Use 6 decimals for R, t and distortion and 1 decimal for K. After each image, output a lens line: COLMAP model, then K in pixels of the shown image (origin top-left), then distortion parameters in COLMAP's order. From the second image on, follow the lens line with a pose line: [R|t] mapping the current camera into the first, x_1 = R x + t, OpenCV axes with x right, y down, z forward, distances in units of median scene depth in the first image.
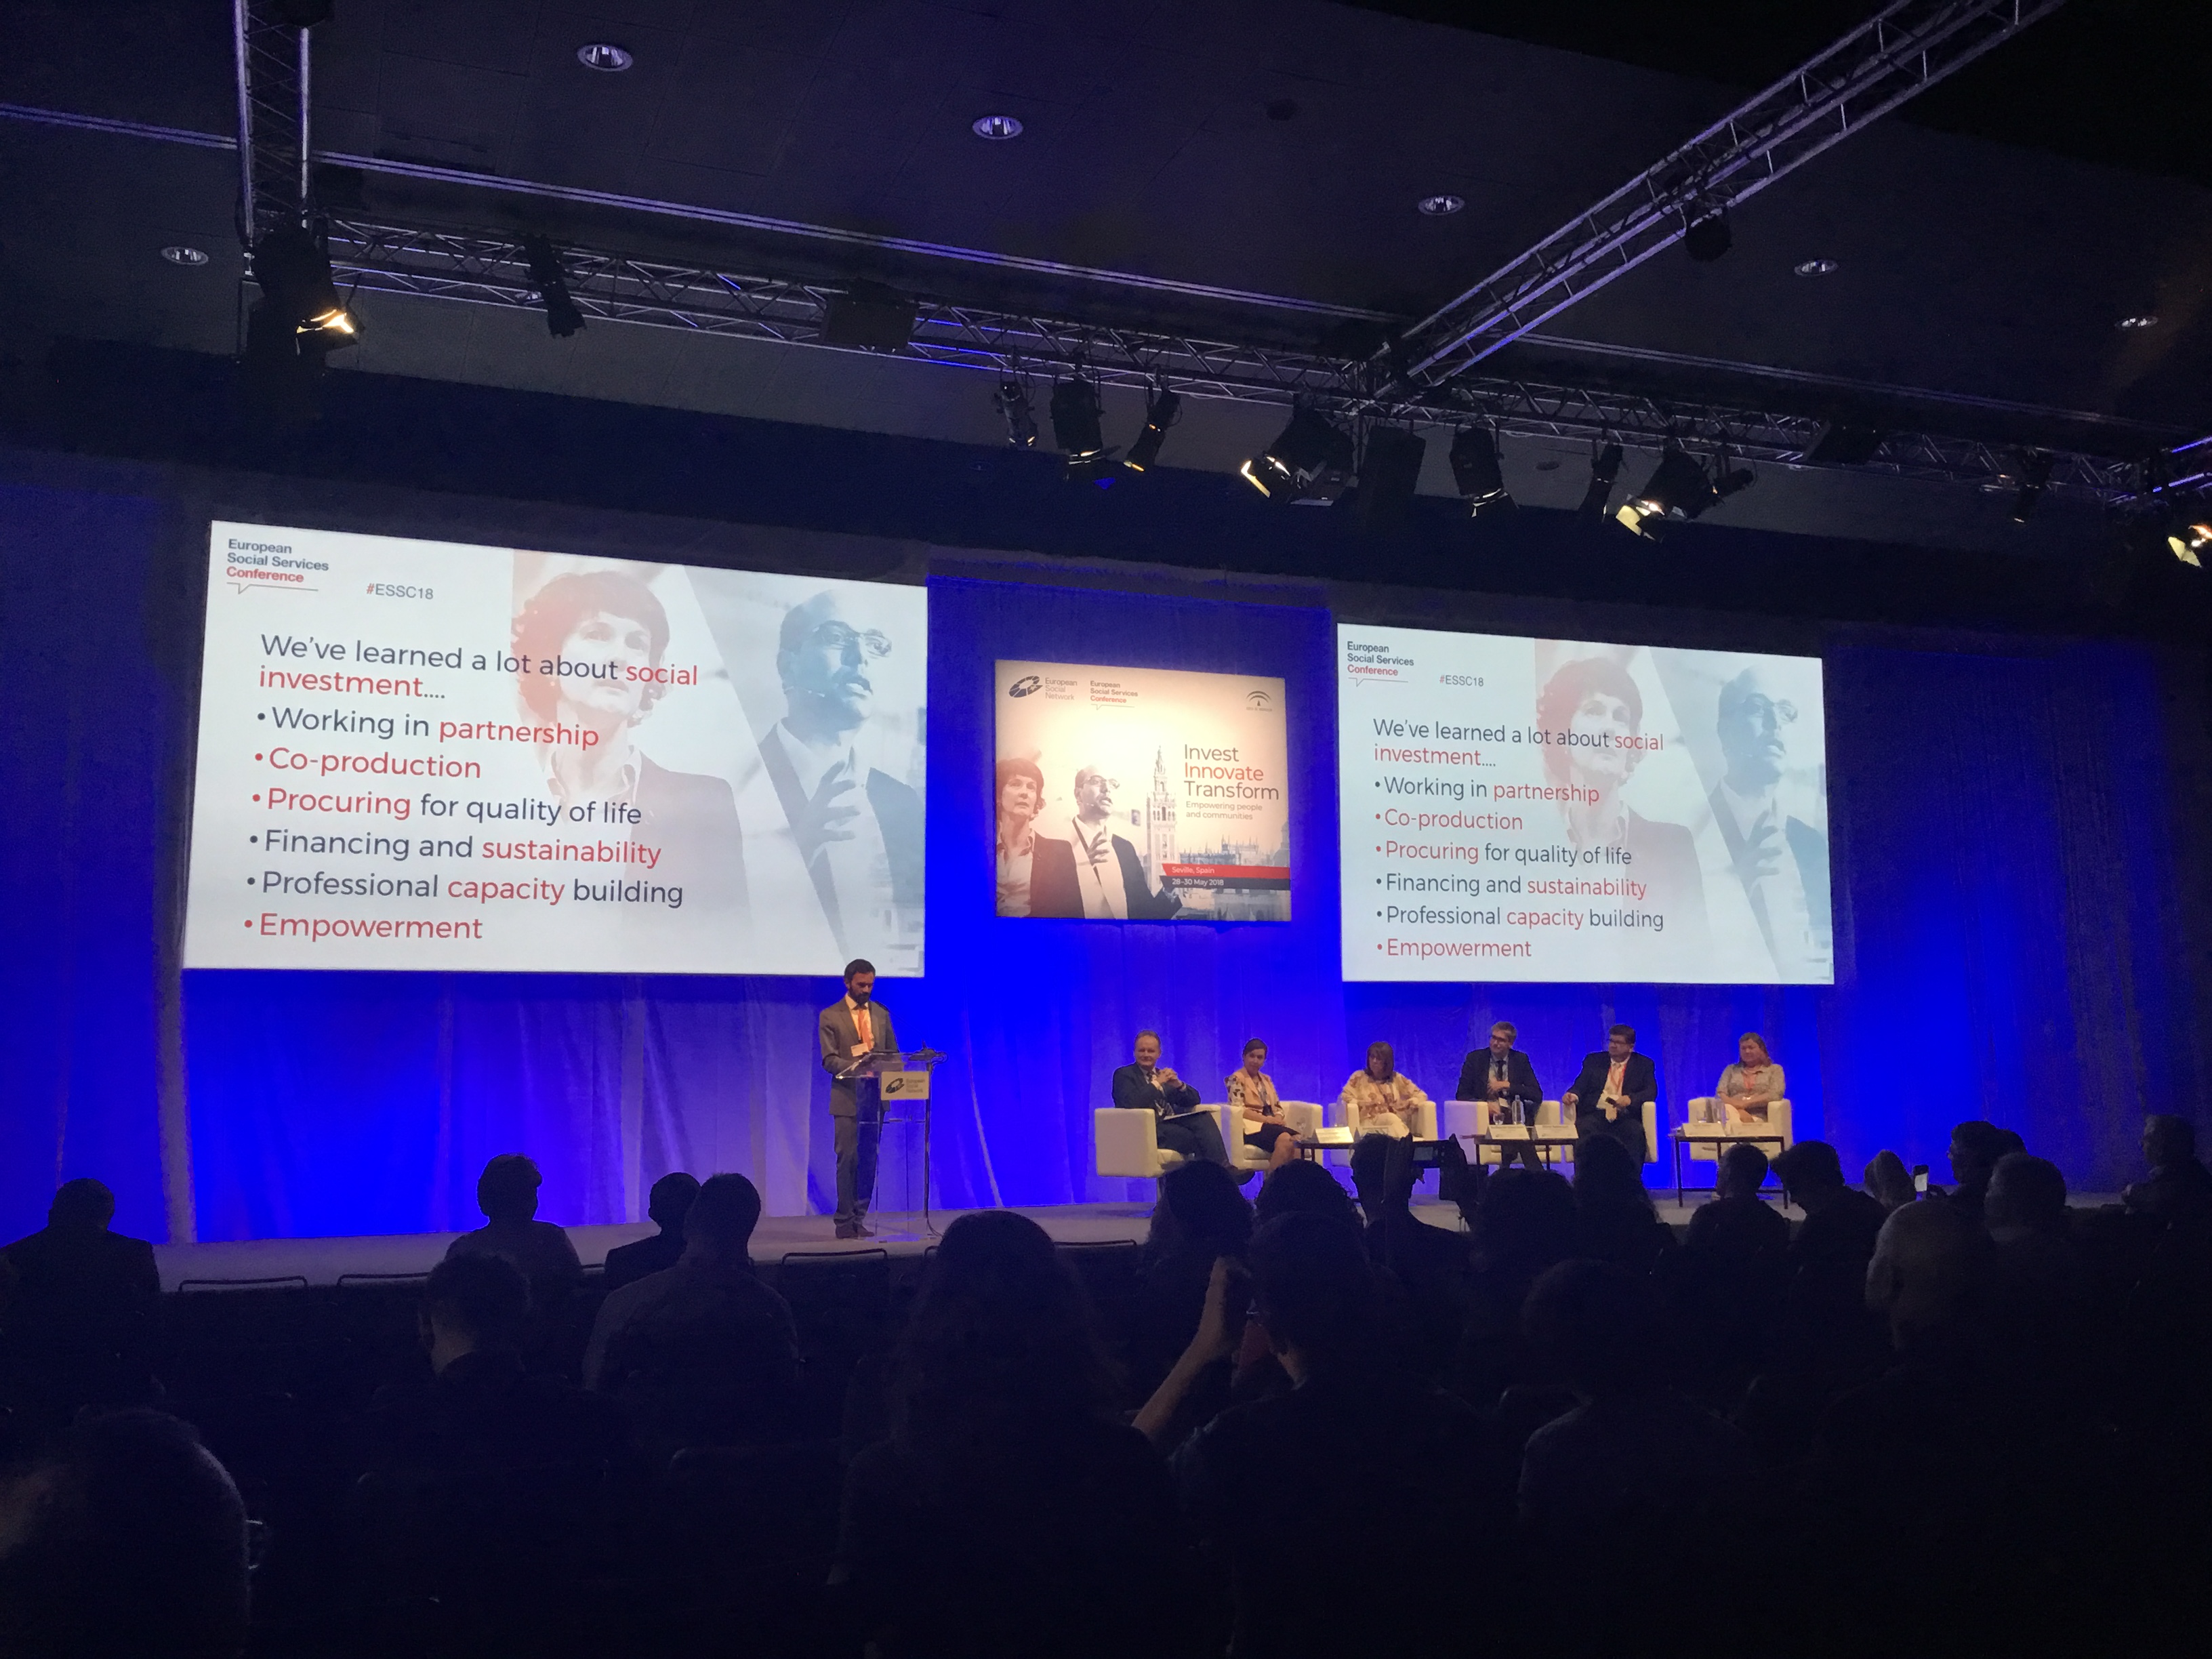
lens RADIAL K [[1997.1, 0, 1106.0], [0, 1997.1, 829.5], [0, 0, 1]] dist [0.138900, -0.272458]
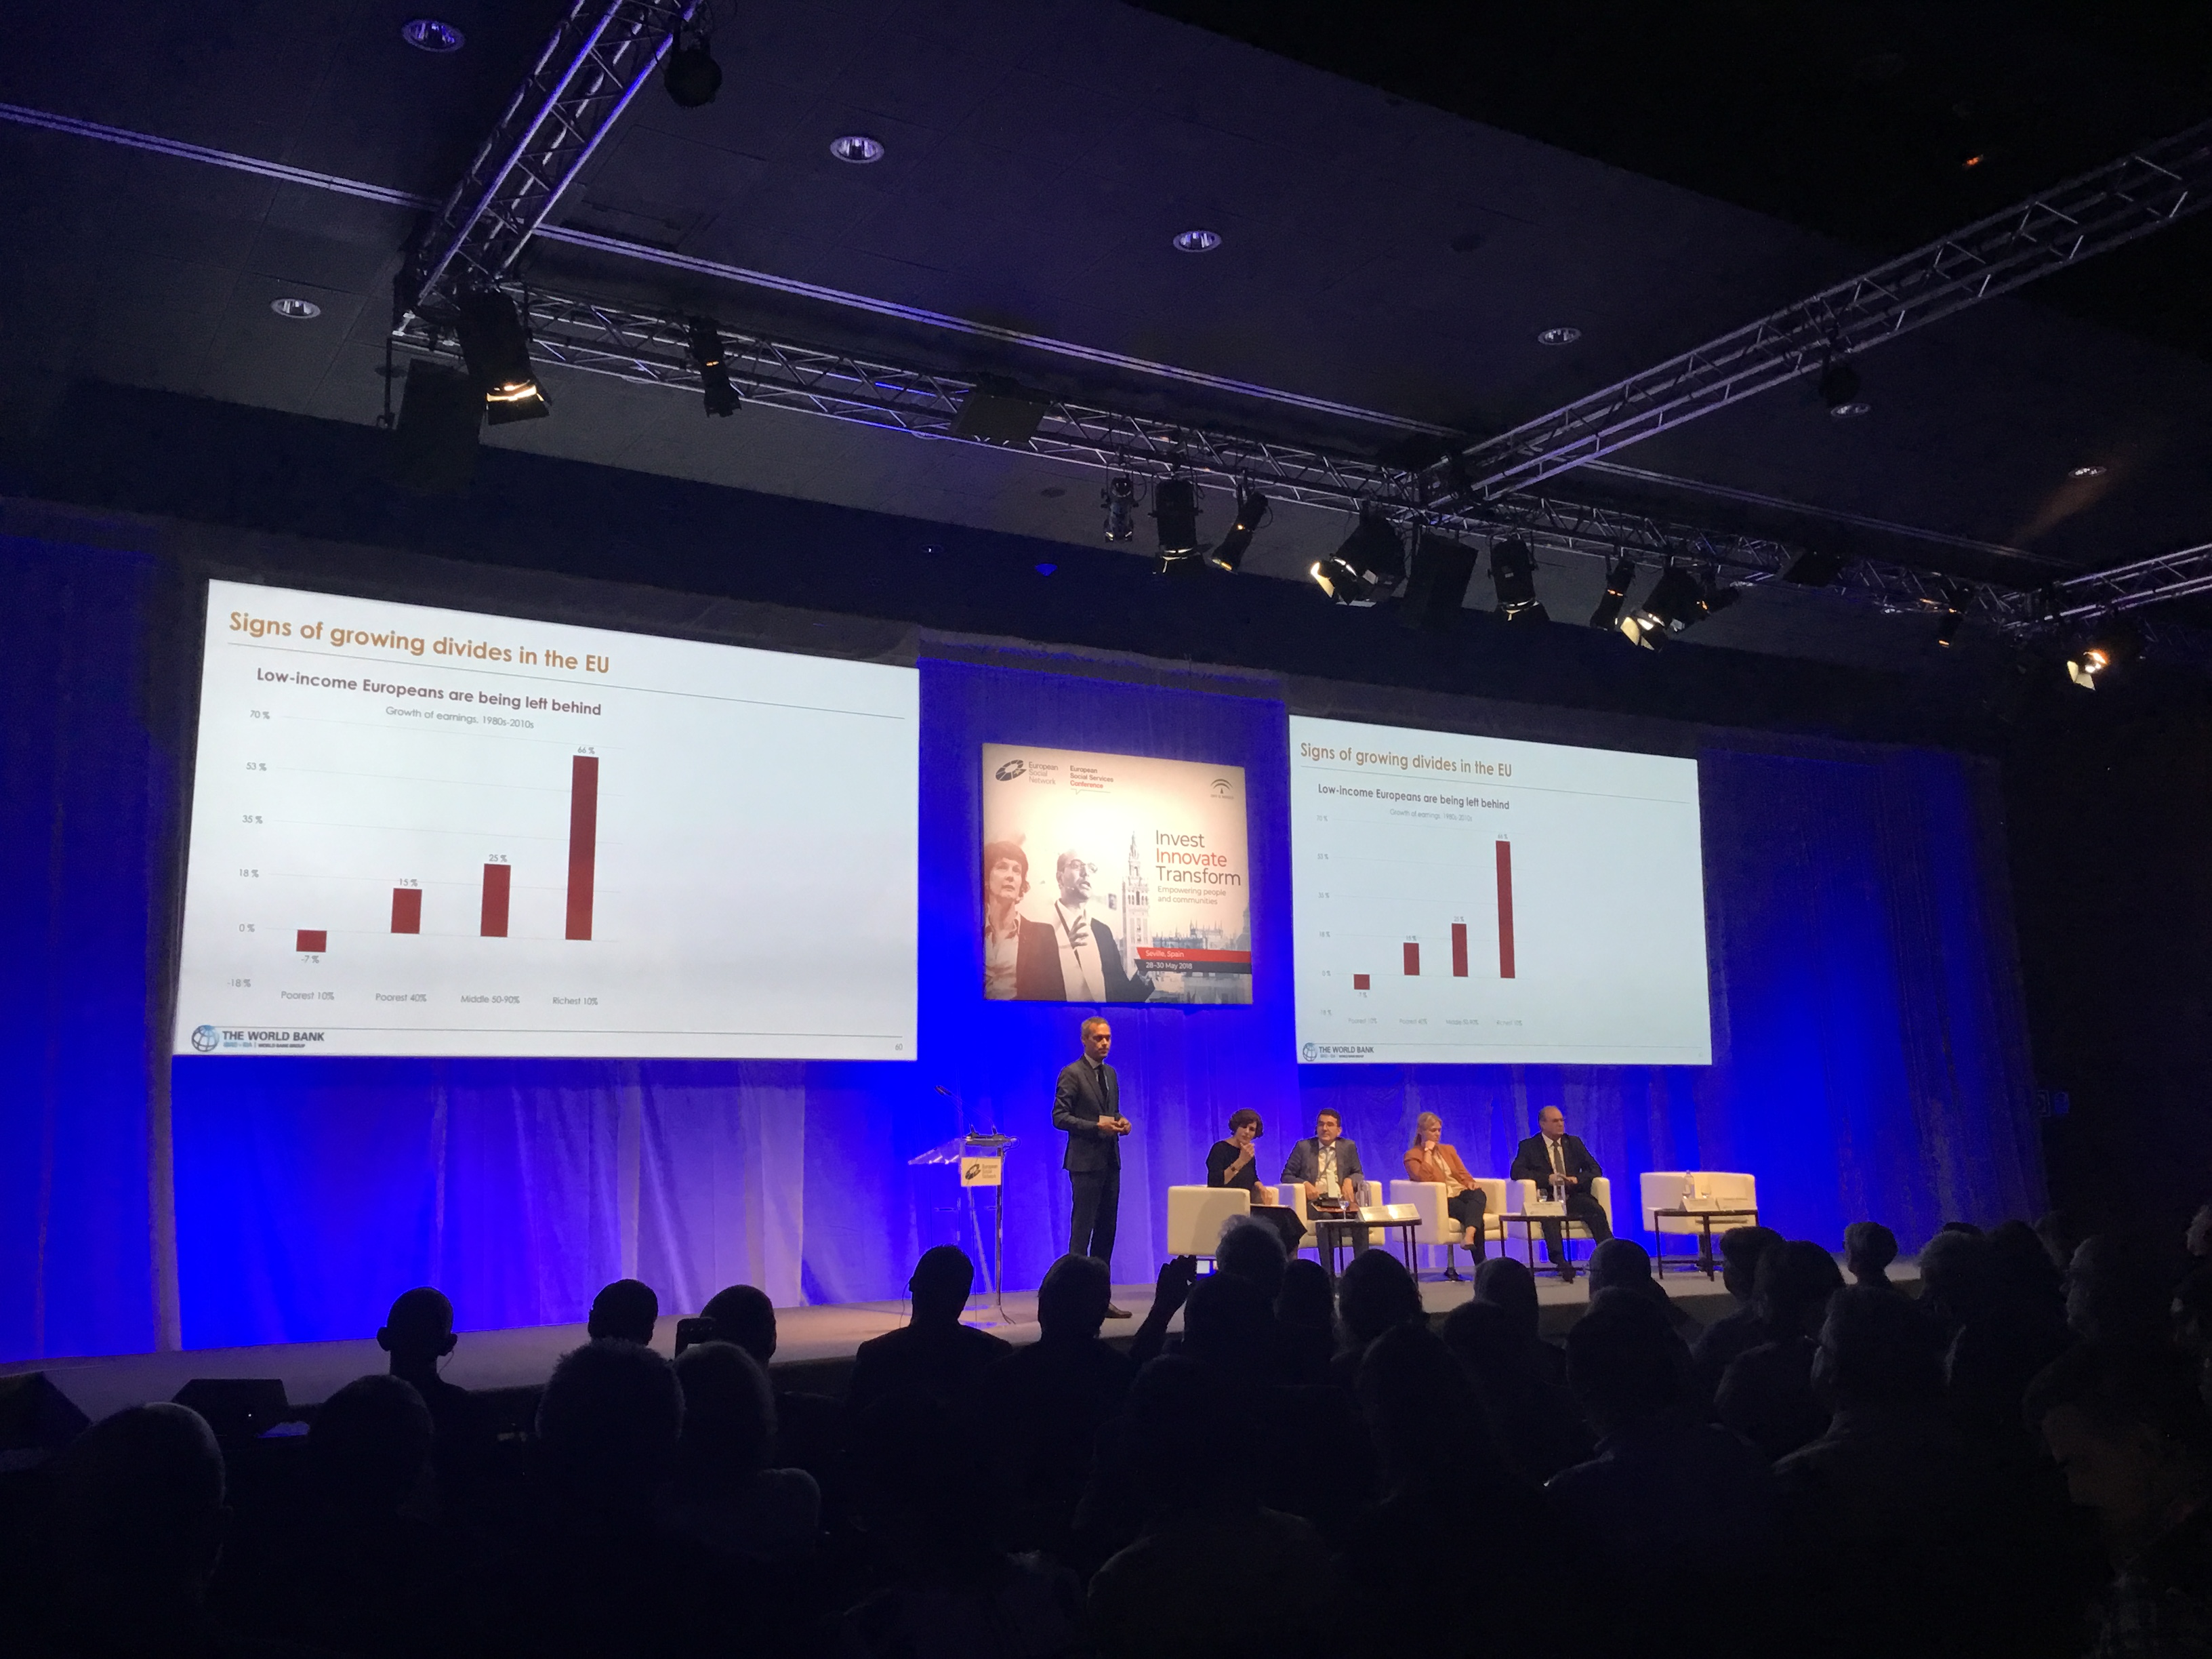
lens RADIAL K [[1997.1, 0, 1106.0], [0, 1997.1, 829.5], [0, 0, 1]] dist [0.138900, -0.272458]
pose [[0.984485, 0.017244, 0.174618, -0.180601], [-0.010590, 0.999184, -0.038966, -0.003229], [-0.175148, 0.036512, 0.983865, 0.001659]]
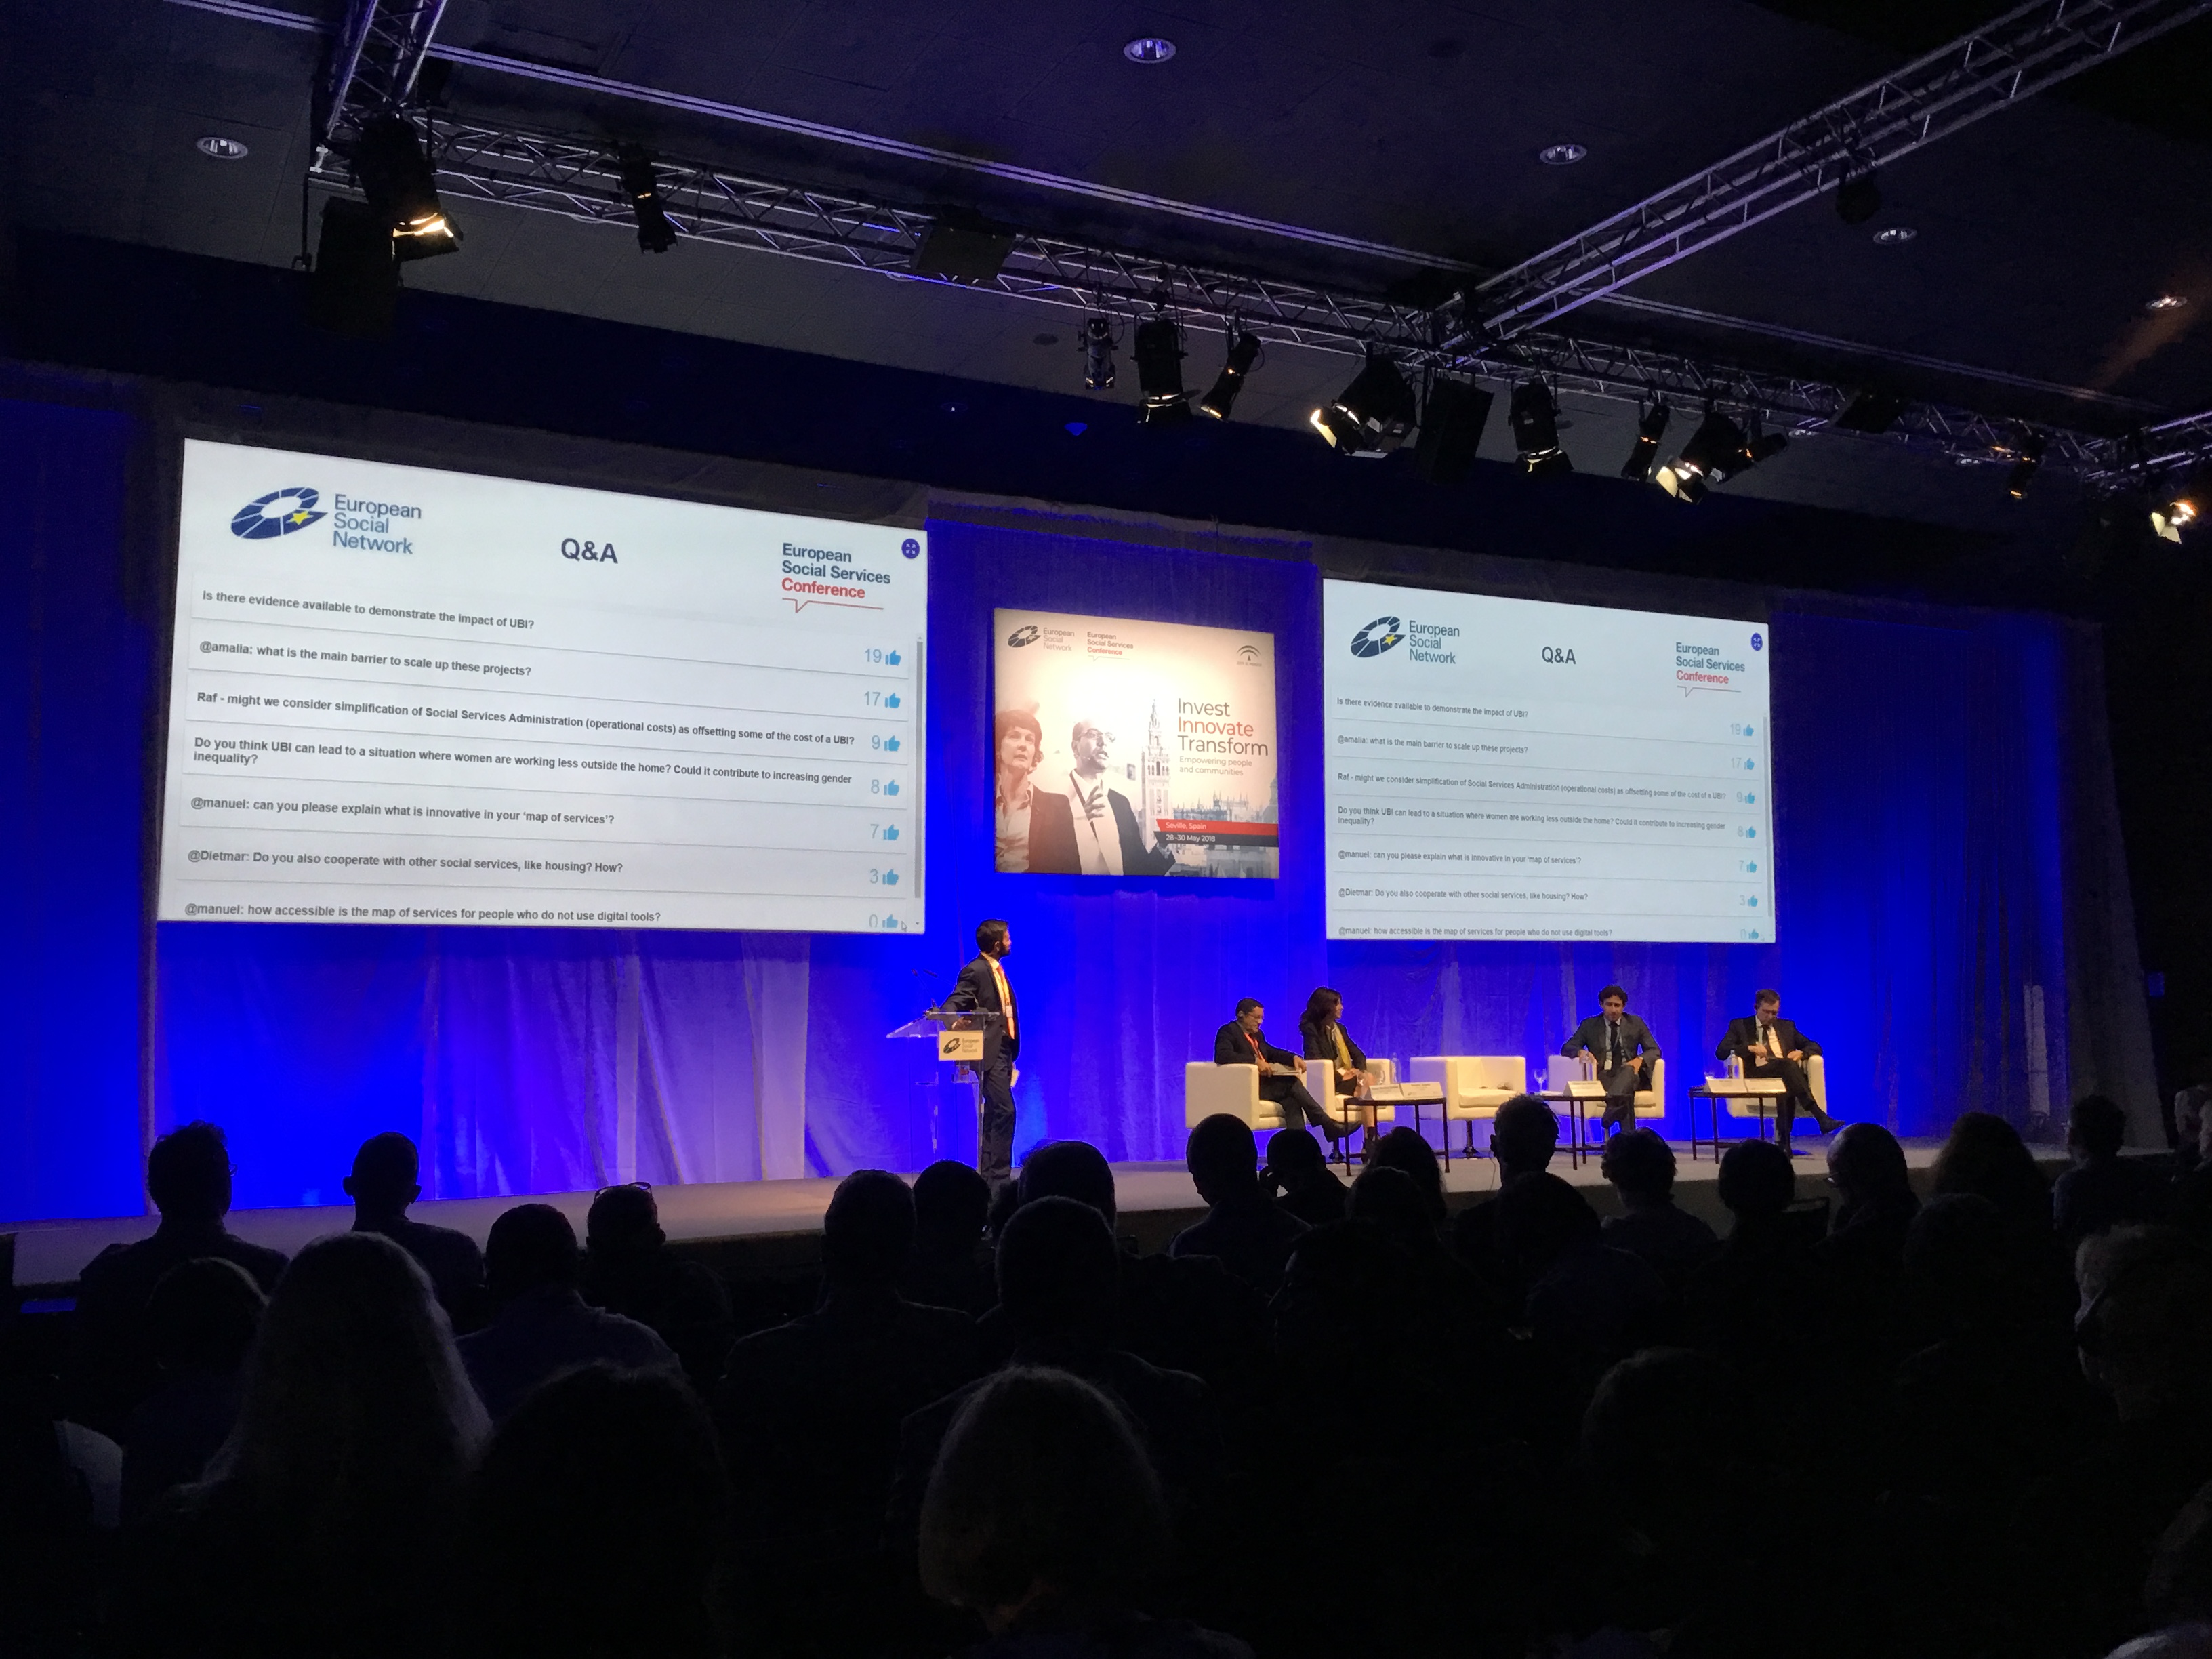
lens RADIAL K [[1997.1, 0, 1106.0], [0, 1997.1, 829.5], [0, 0, 1]] dist [0.138900, -0.272458]
pose [[0.993495, 0.009483, 0.113476, -0.118166], [-0.012129, 0.999670, 0.022649, 0.000224], [-0.113224, -0.023878, 0.993283, 0.026710]]
